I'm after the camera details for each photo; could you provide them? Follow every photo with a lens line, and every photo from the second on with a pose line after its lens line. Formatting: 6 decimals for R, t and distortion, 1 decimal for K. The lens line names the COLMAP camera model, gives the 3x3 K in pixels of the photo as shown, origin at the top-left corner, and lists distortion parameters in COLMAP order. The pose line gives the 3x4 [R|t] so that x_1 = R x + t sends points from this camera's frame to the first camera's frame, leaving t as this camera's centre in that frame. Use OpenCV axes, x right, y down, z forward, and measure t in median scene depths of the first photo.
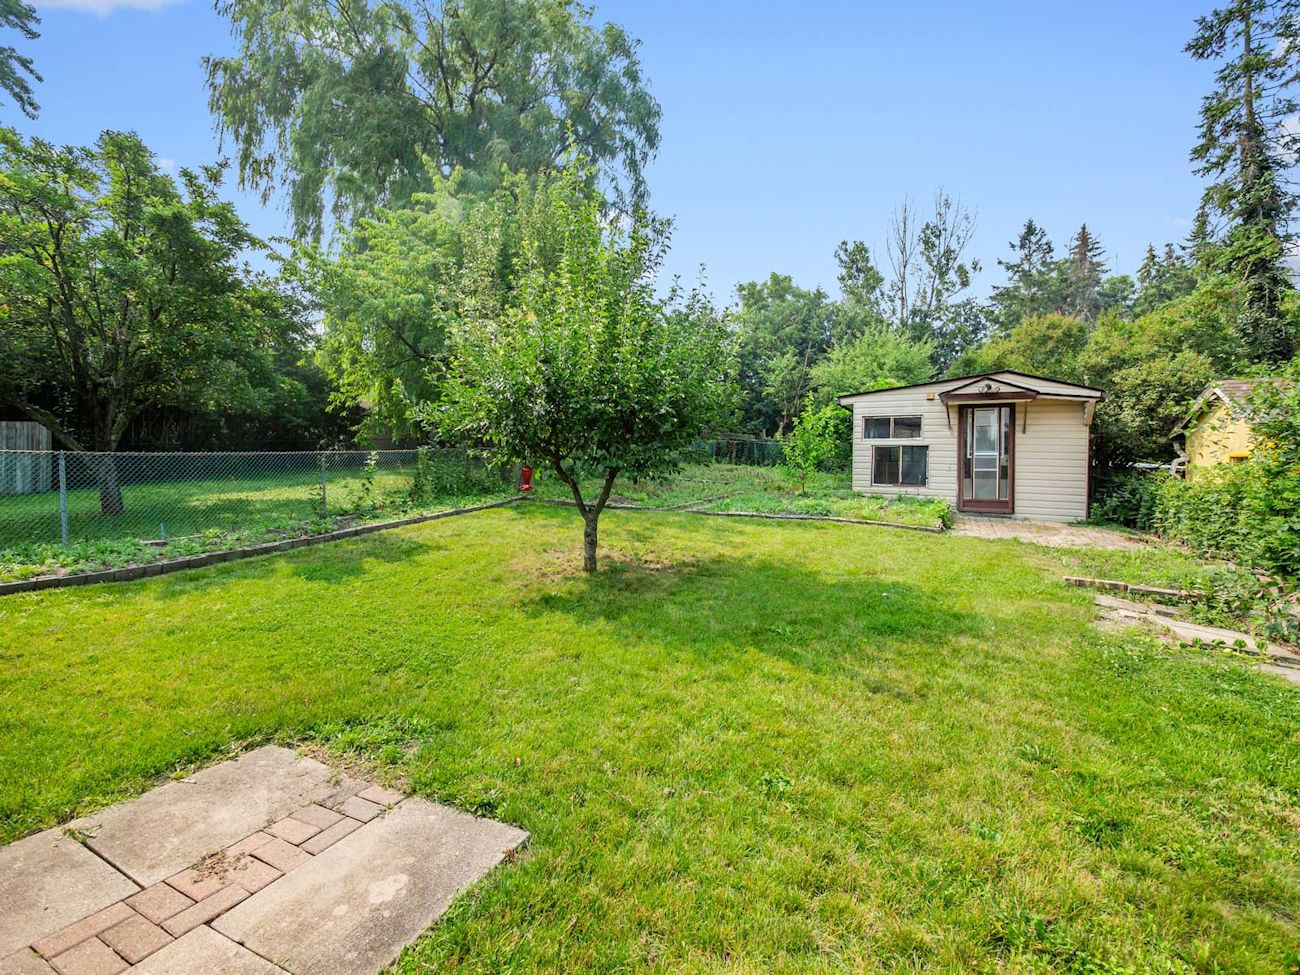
lens RADIAL K [[569.4, 0, 650.7], [0, 569.4, 461.0], [0, 0, 1]] dist [-0.000715, 0.000131]
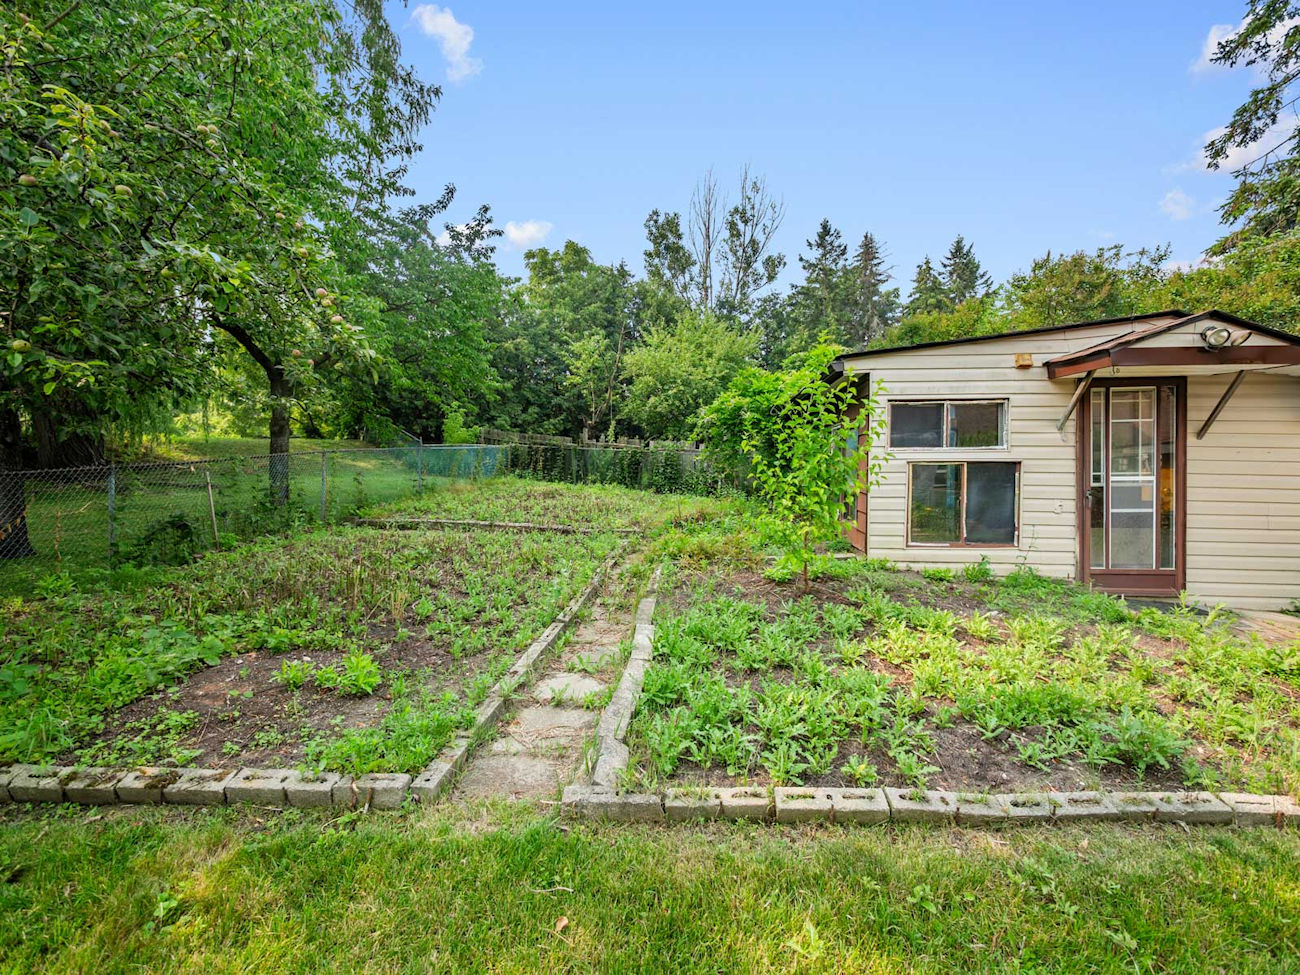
lens RADIAL K [[569.4, 0, 650.7], [0, 569.4, 461.0], [0, 0, 1]] dist [-0.000715, 0.000131]
pose [[0.922275, -0.011178, 0.386374, 0.002583], [0.012248, 0.999925, -0.000307, -0.010169], [-0.386341, 0.005016, 0.922342, 0.216915]]
